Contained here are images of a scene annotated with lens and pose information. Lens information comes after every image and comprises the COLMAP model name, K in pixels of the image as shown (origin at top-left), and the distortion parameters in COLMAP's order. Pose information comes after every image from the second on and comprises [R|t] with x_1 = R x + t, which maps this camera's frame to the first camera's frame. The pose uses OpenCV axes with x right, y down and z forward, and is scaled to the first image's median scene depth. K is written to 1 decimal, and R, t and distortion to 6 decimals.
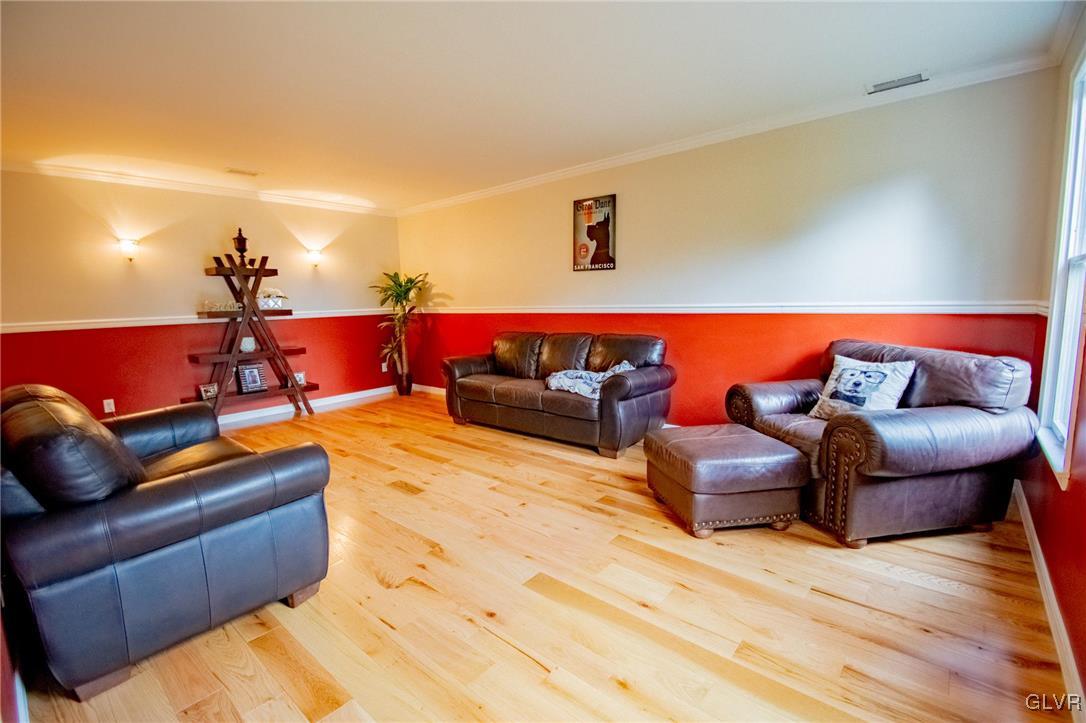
lens RADIAL K [[481.2, 0, 547.3], [0, 481.2, 354.2], [0, 0, 1]] dist [0.003970, -0.004028]
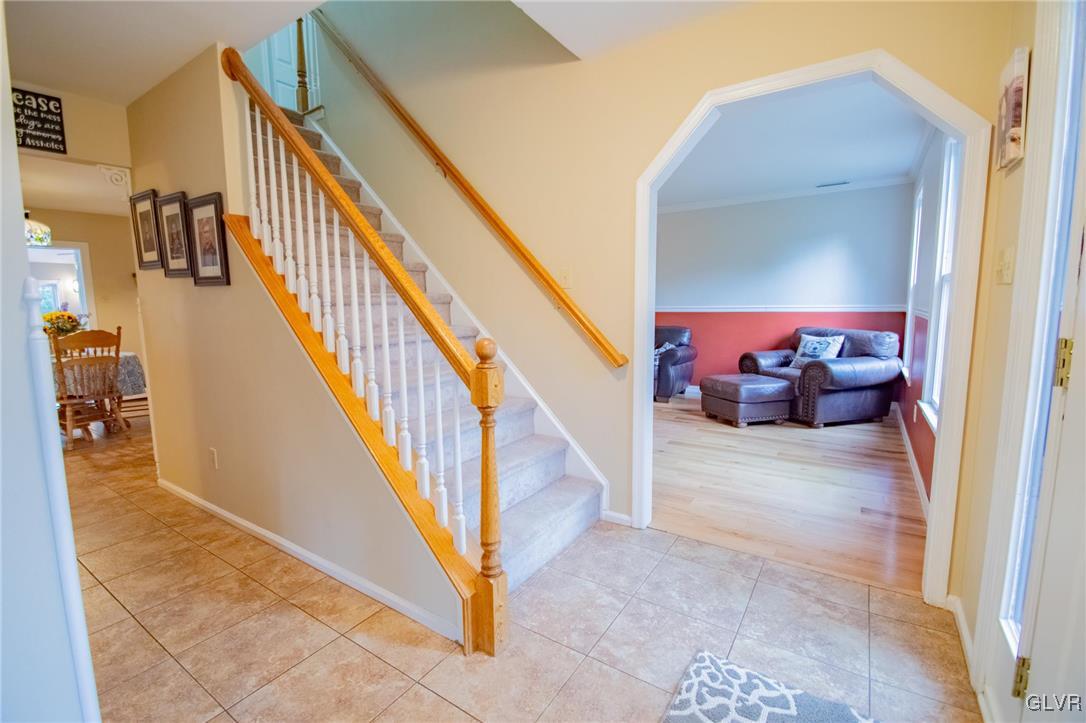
lens RADIAL K [[481.2, 0, 537.4], [0, 481.2, 358.1], [0, 0, 1]] dist [0.003970, -0.004028]
pose [[0.994396, -0.007896, 0.105427, -0.672168], [0.008437, 0.999953, -0.004689, 0.107883], [-0.105385, 0.005552, 0.994416, -0.797608]]
